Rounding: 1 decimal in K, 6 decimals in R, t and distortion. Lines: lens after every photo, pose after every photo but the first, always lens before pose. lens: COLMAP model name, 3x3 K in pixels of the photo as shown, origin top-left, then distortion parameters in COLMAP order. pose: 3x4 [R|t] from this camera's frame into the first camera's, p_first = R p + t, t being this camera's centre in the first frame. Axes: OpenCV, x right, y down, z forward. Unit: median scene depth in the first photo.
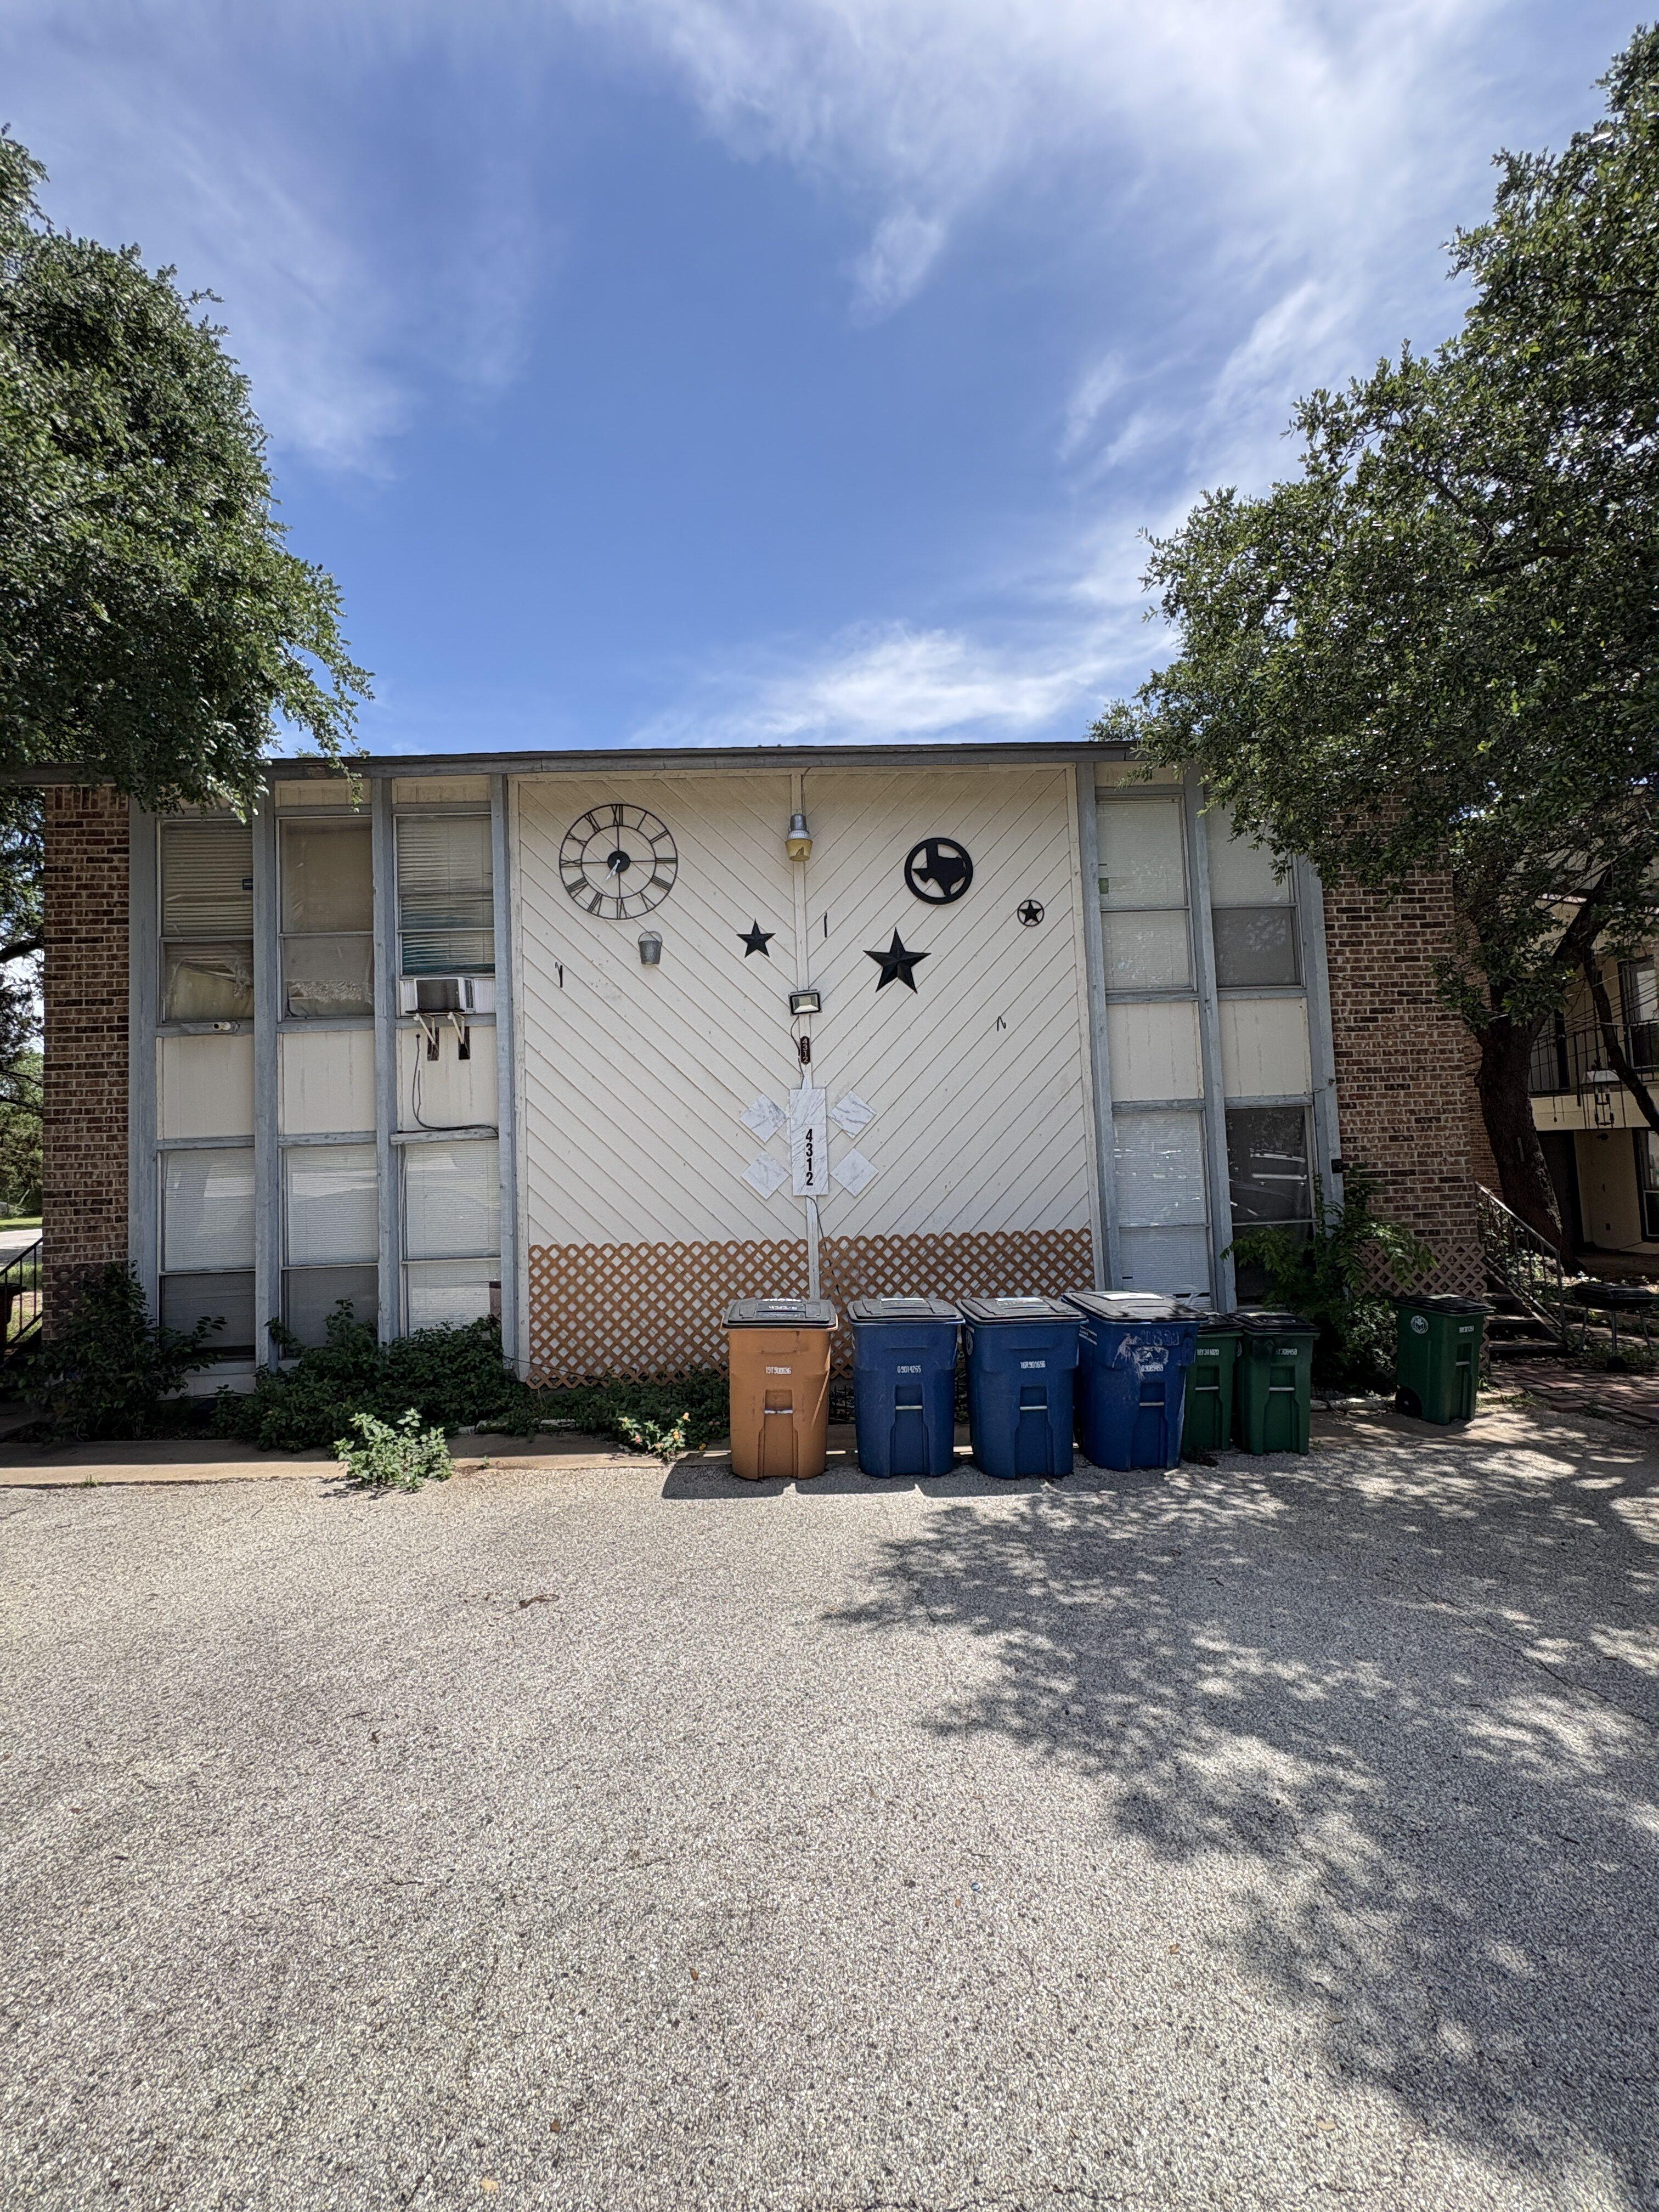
lens RADIAL K [[880.4, 0, 825.8], [0, 880.4, 1107.9], [0, 0, 1]] dist [0.001228, 0.000001]
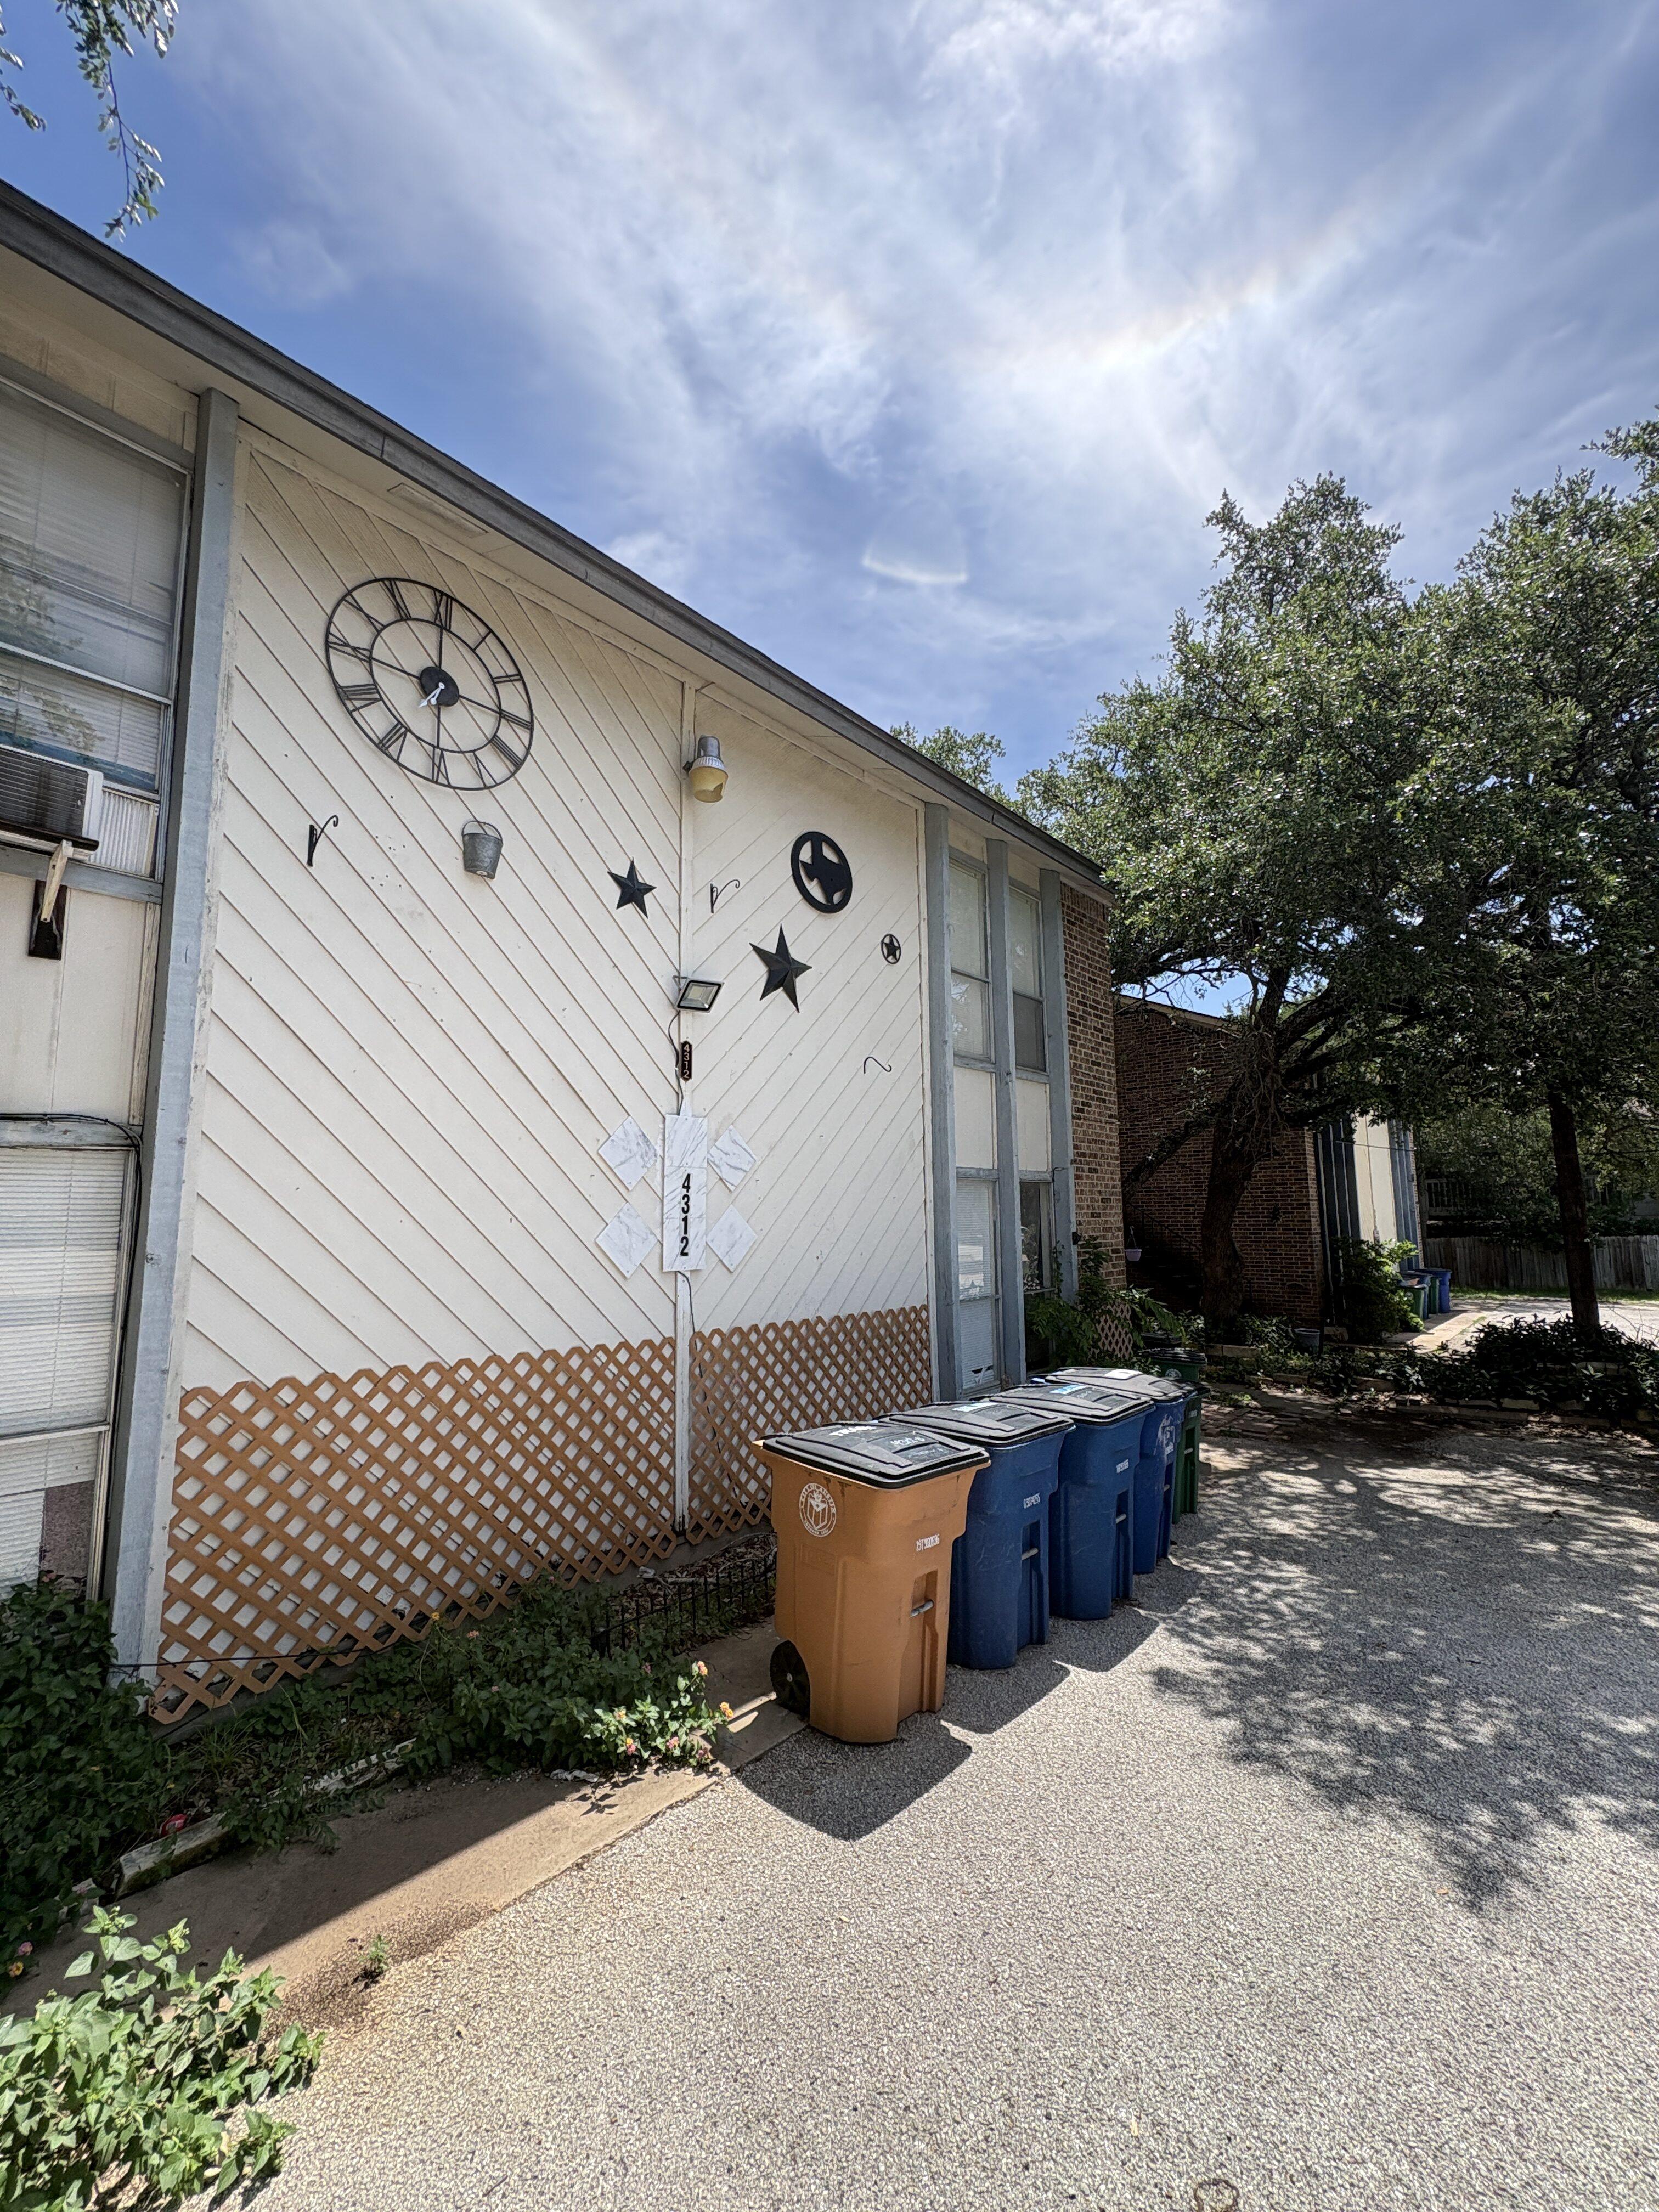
lens RADIAL K [[880.4, 0, 833.7], [0, 880.4, 1110.5], [0, 0, 1]] dist [0.001228, 0.000001]
pose [[0.703628, 0.115180, 0.701171, -0.433529], [-0.053764, 0.992576, -0.109096, 0.044236], [-0.708532, 0.039065, 0.704597, 0.432340]]
